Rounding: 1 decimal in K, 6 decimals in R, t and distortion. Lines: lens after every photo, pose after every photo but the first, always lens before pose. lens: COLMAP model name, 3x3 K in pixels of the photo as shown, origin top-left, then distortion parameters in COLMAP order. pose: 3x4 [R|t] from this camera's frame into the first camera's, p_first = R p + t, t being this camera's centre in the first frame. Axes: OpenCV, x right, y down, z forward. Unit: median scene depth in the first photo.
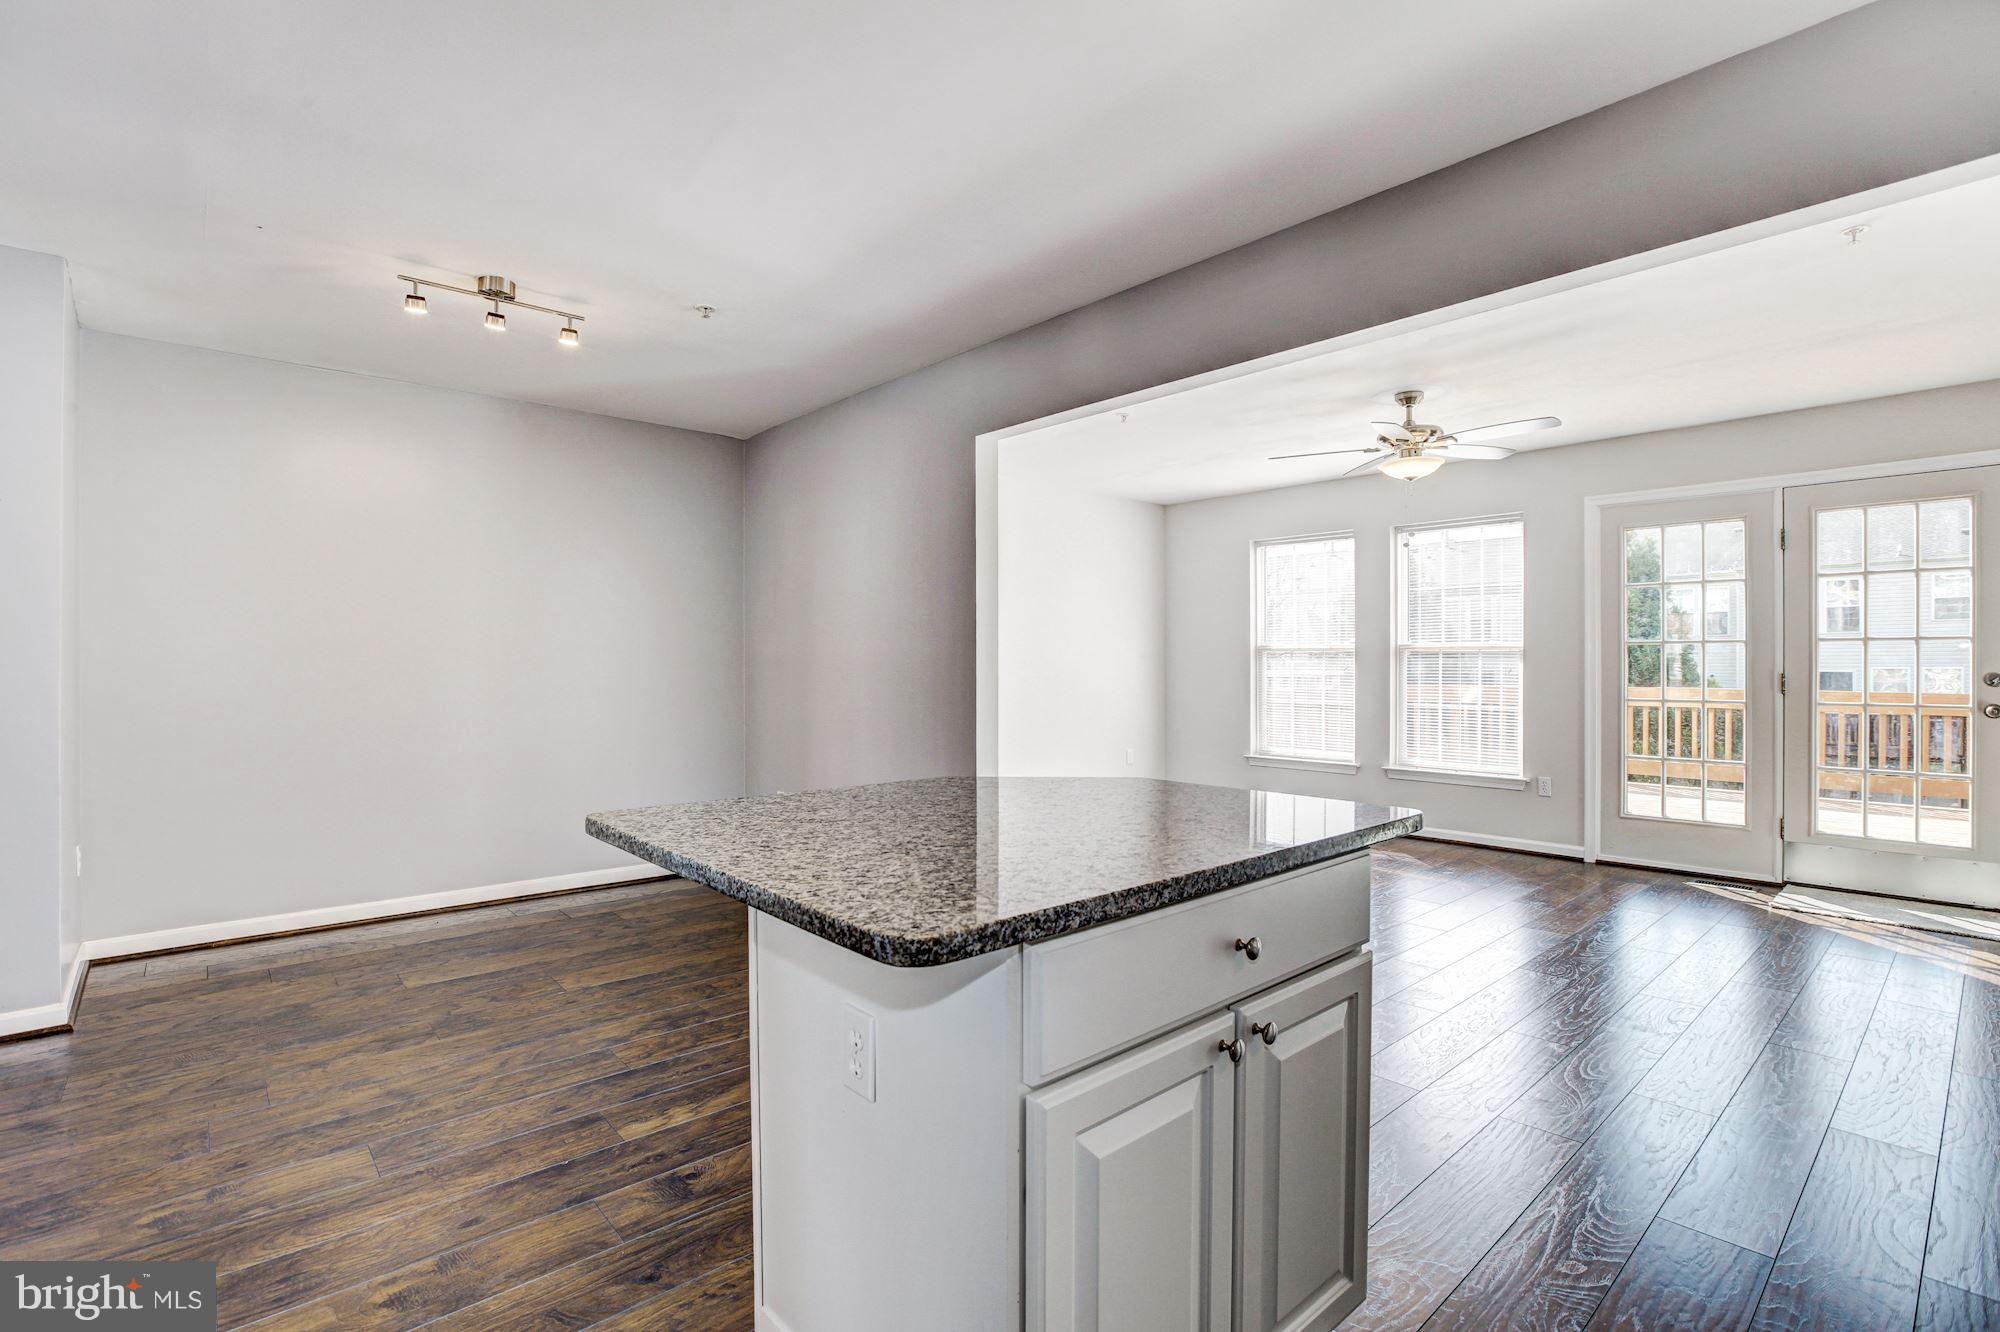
lens RADIAL K [[911.4, 0, 987.8], [0, 911.4, 670.1], [0, 0, 1]] dist [-0.021251, 0.000019]
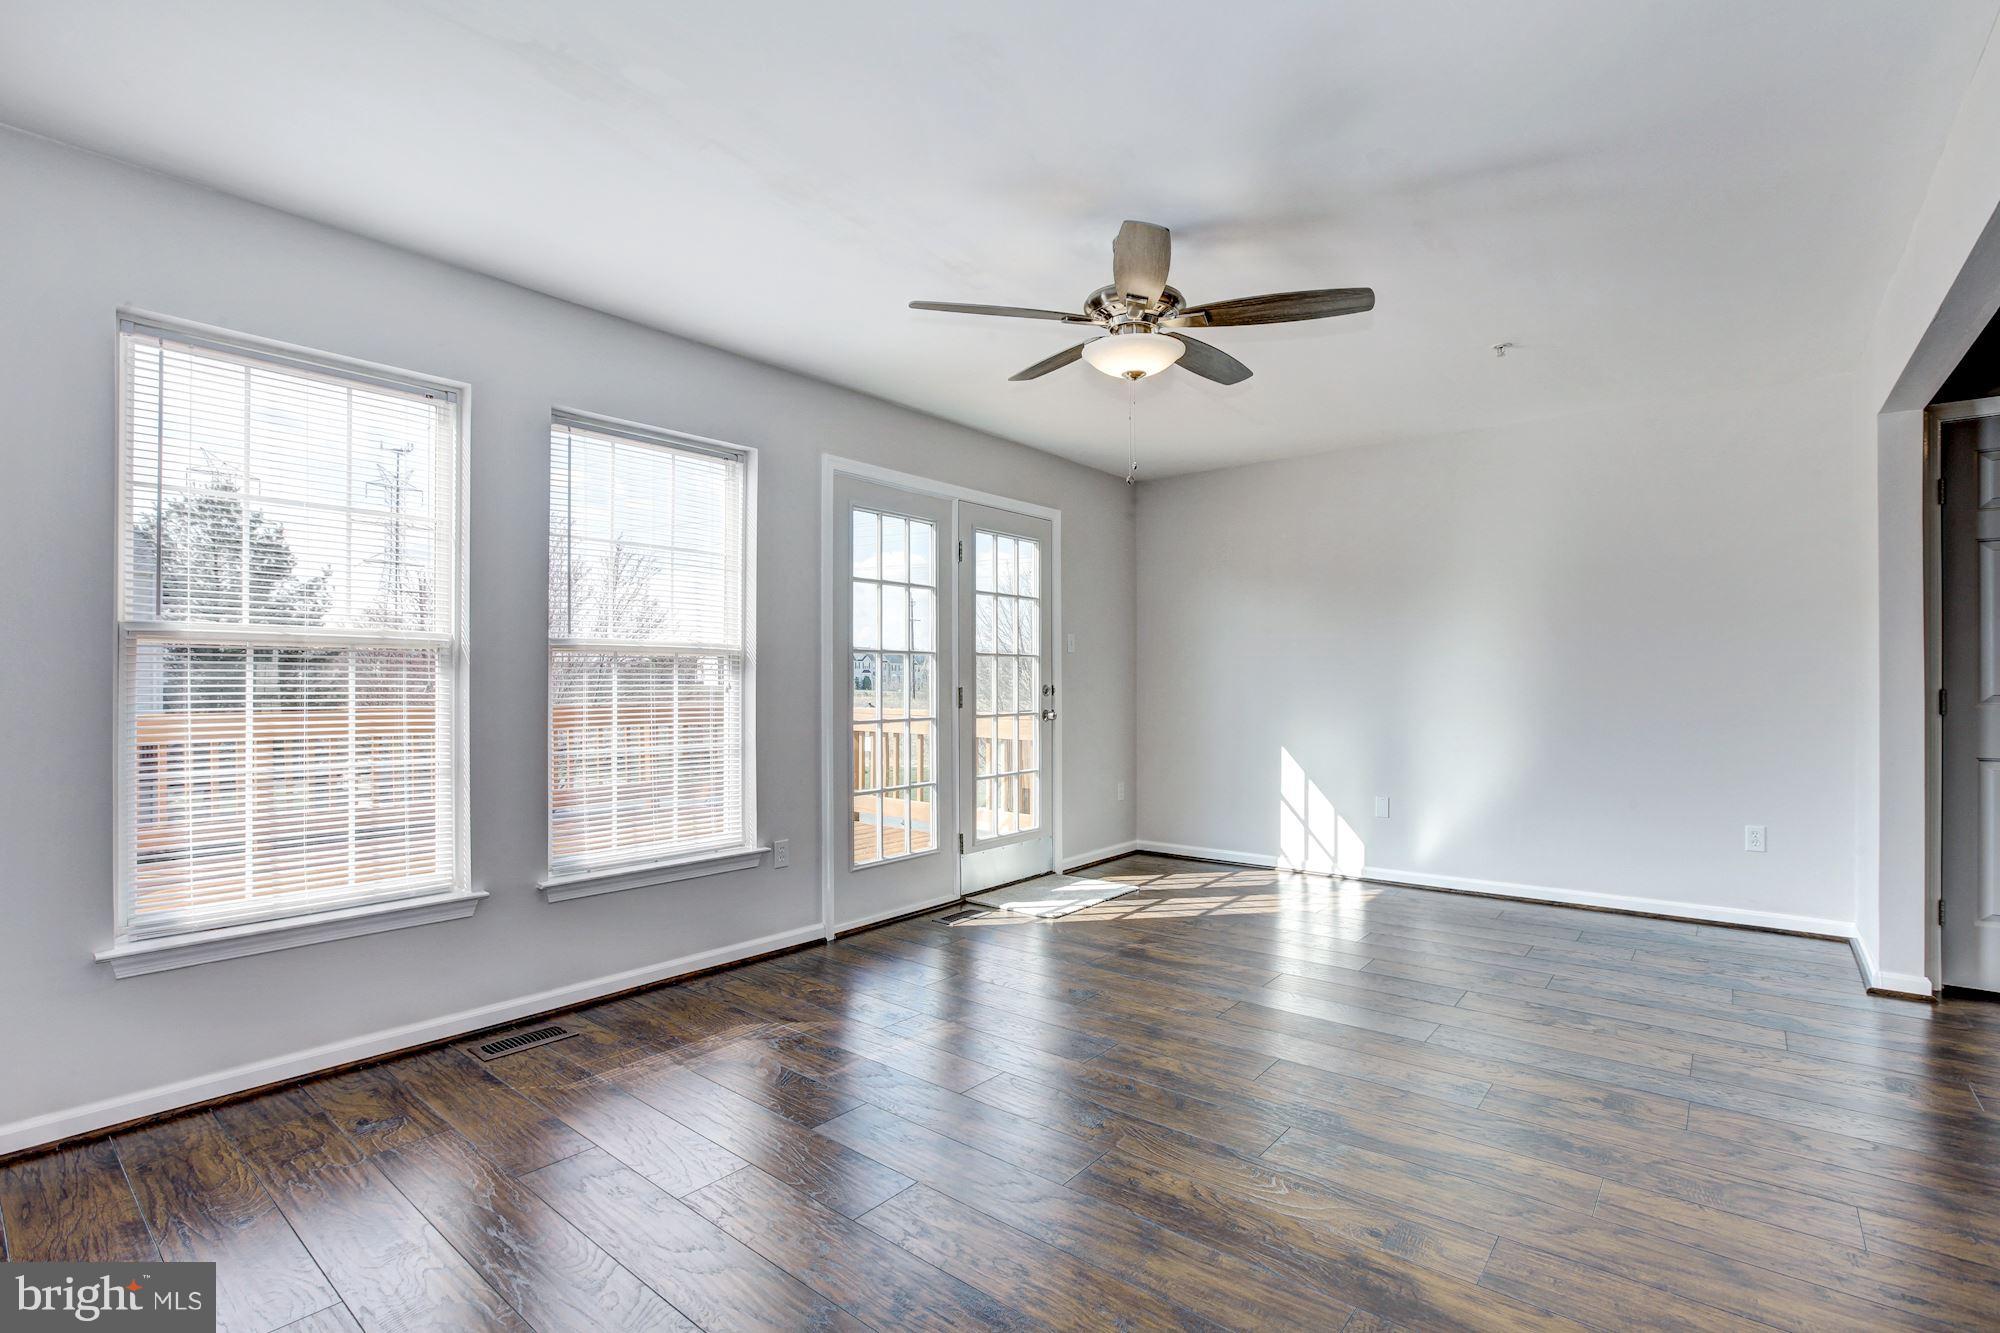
lens RADIAL K [[911.4, 0, 987.8], [0, 911.4, 670.6], [0, 0, 1]] dist [-0.021251, 0.000019]
pose [[-0.143111, 0.008997, 0.989666, -0.102385], [-0.000096, 0.999959, -0.009105, -0.004837], [-0.989707, -0.001398, -0.143104, 0.985377]]
